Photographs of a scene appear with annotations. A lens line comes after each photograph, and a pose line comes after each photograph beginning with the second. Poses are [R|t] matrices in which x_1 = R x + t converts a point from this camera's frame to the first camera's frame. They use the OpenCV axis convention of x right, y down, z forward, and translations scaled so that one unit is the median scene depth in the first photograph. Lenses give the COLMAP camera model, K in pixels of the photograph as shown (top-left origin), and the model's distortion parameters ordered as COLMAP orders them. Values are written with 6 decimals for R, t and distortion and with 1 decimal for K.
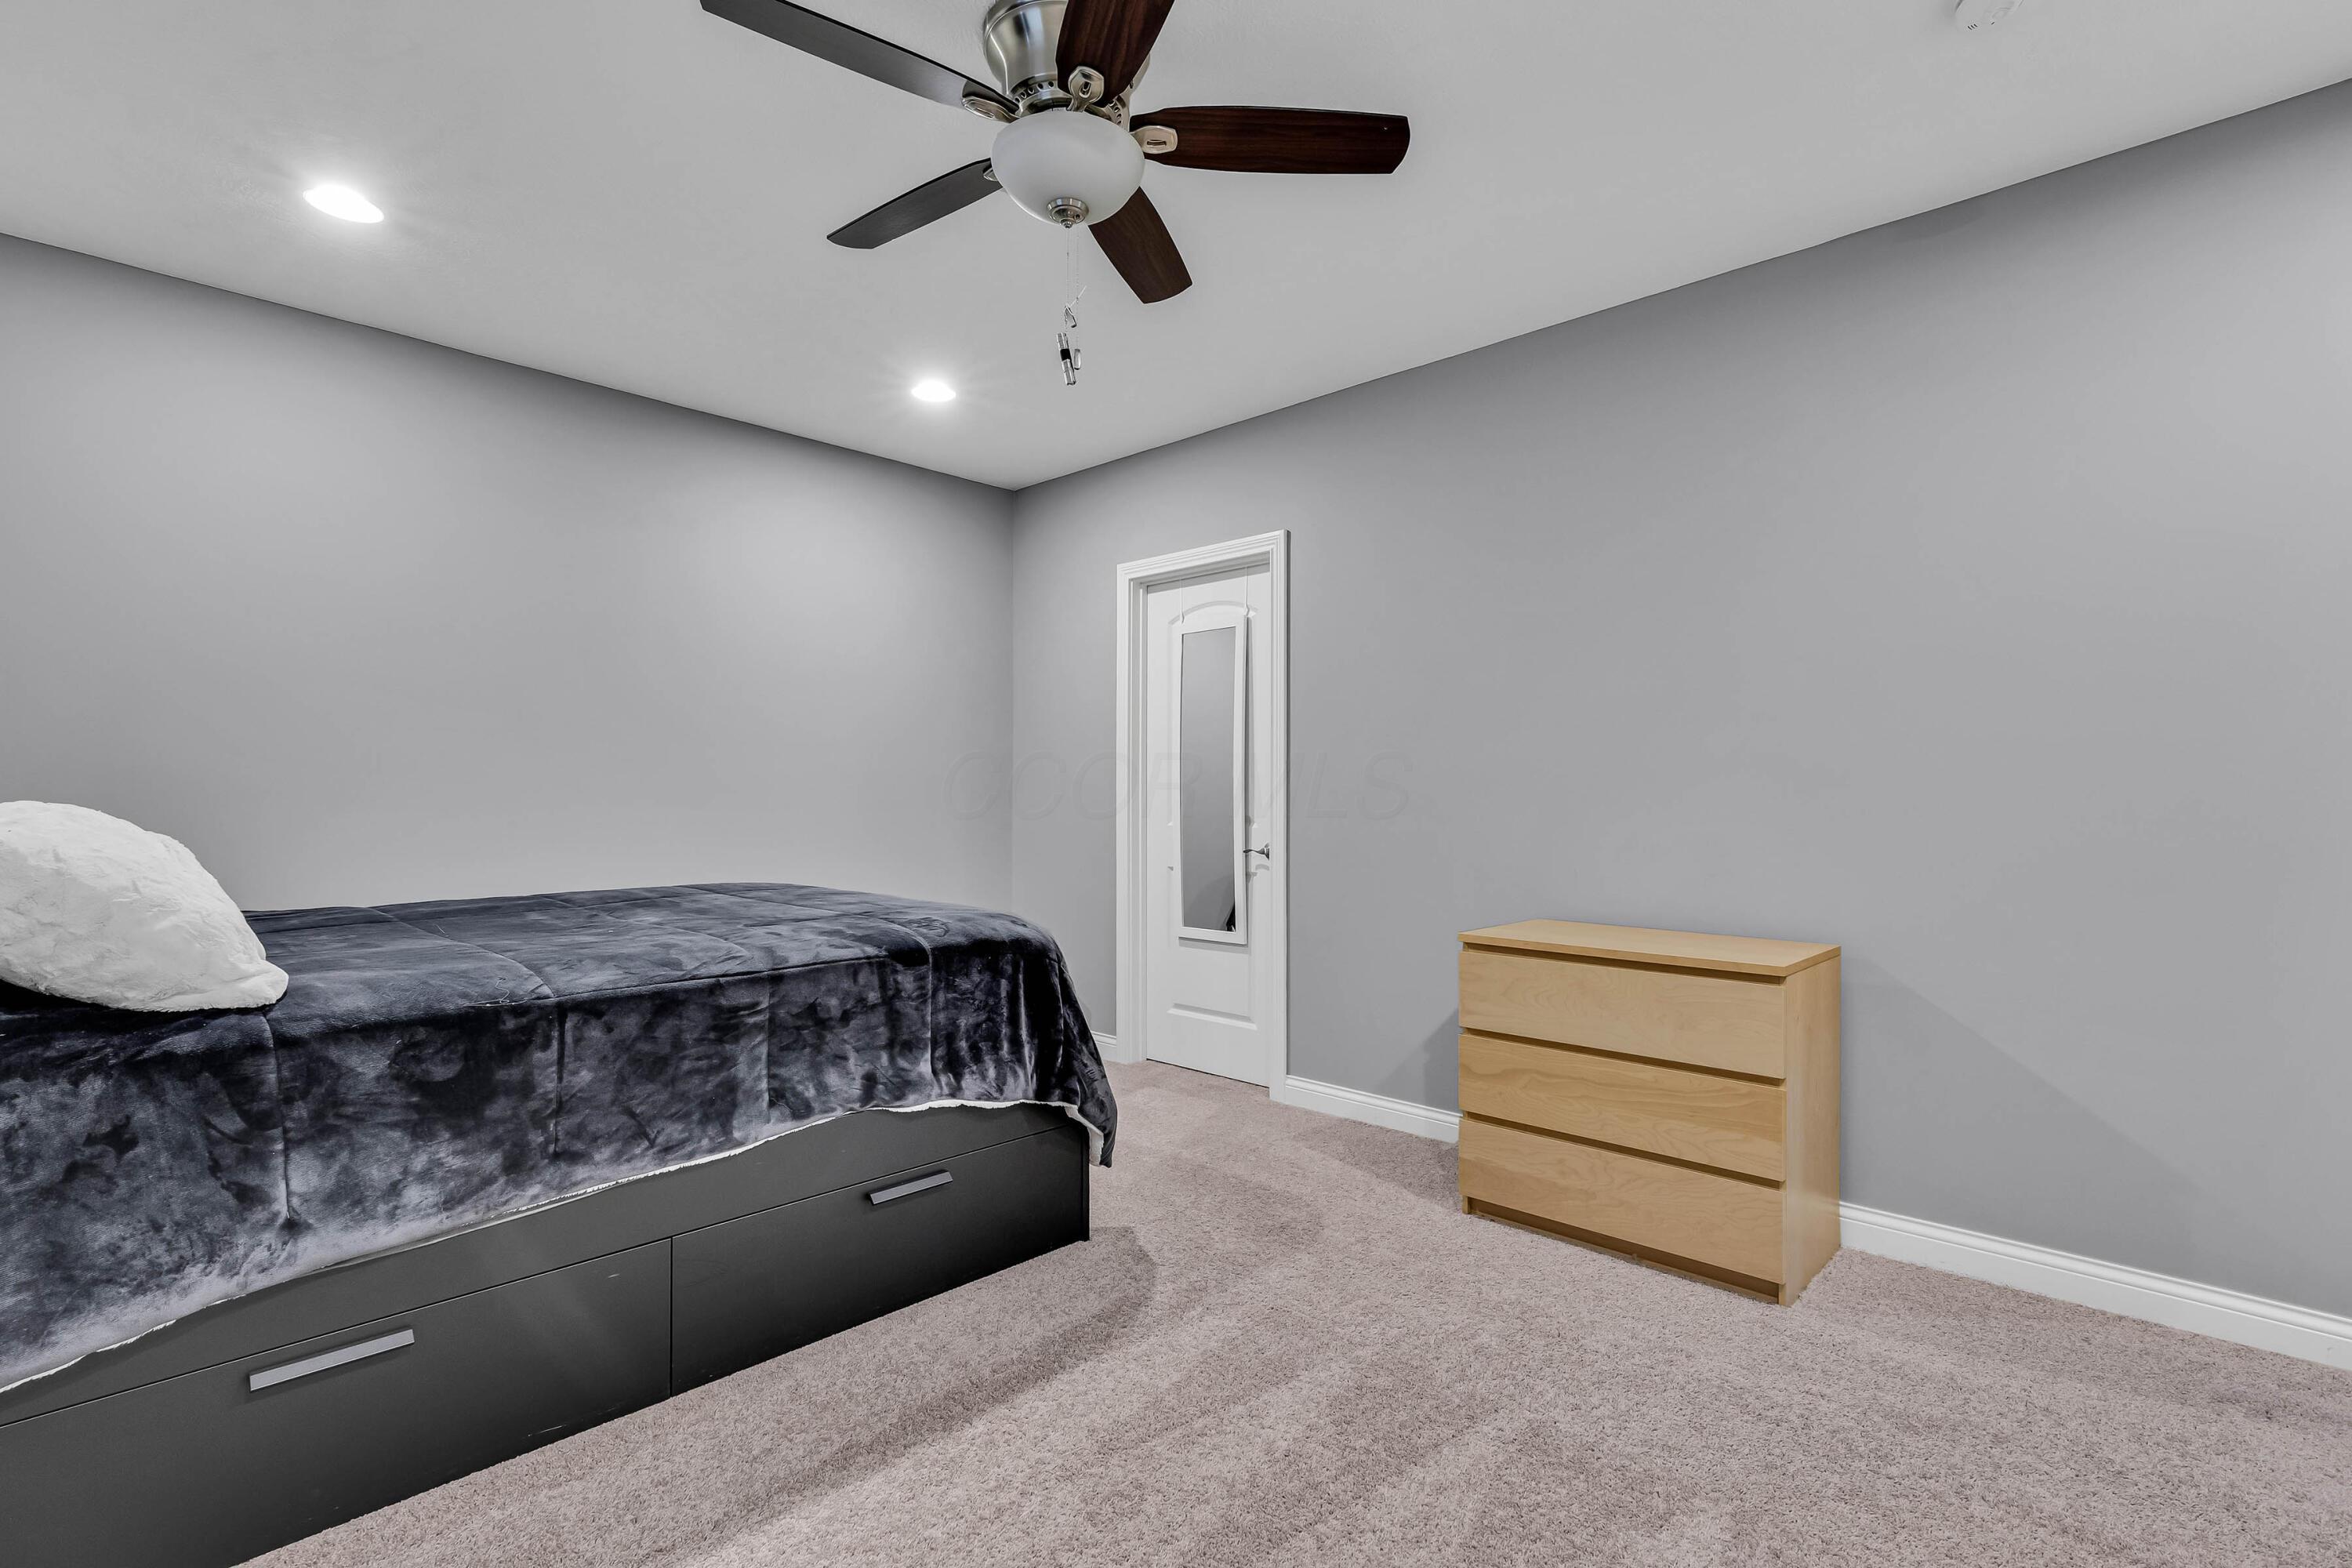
lens RADIAL K [[1076.9, 0, 1194.6], [0, 1076.9, 781.8], [0, 0, 1]] dist [-0.000417, -0.000679]
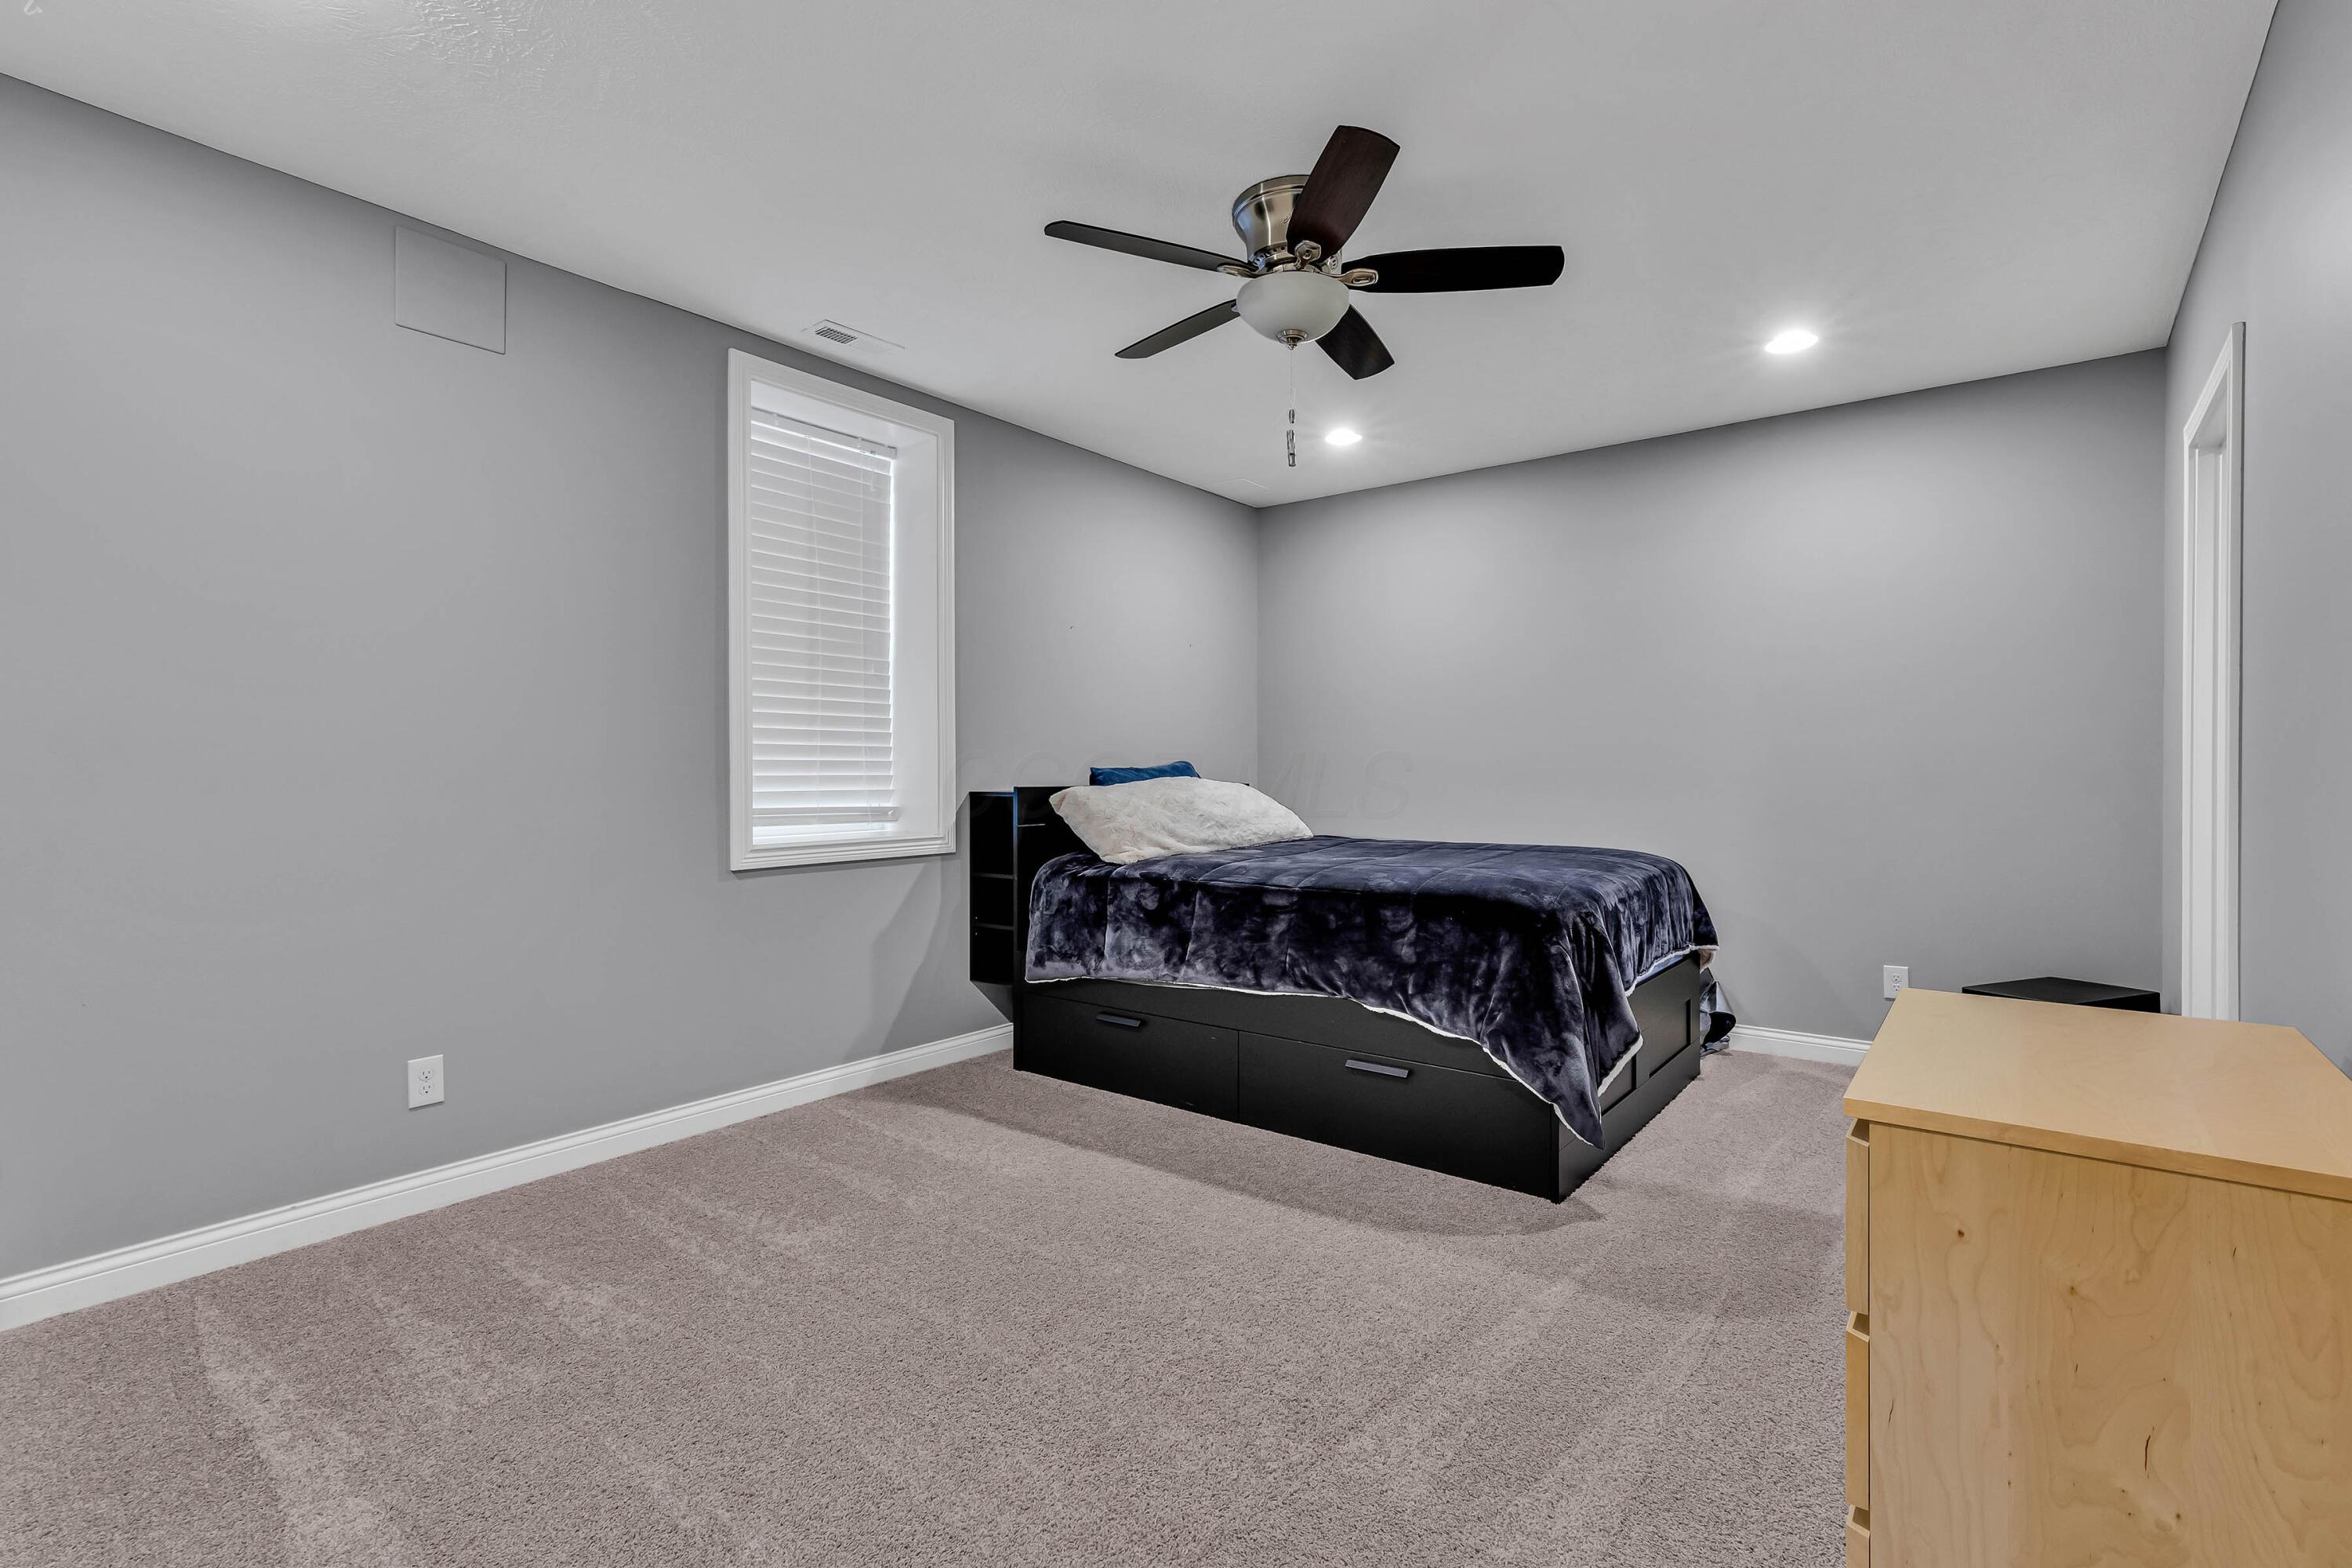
lens RADIAL K [[1076.9, 0, 1194.6], [0, 1076.9, 781.8], [0, 0, 1]] dist [-0.000417, -0.000679]
pose [[0.129552, 0.008623, -0.991535, 1.199968], [0.006076, 0.999937, 0.009490, 0.010224], [0.991554, -0.007254, 0.129492, 0.713418]]
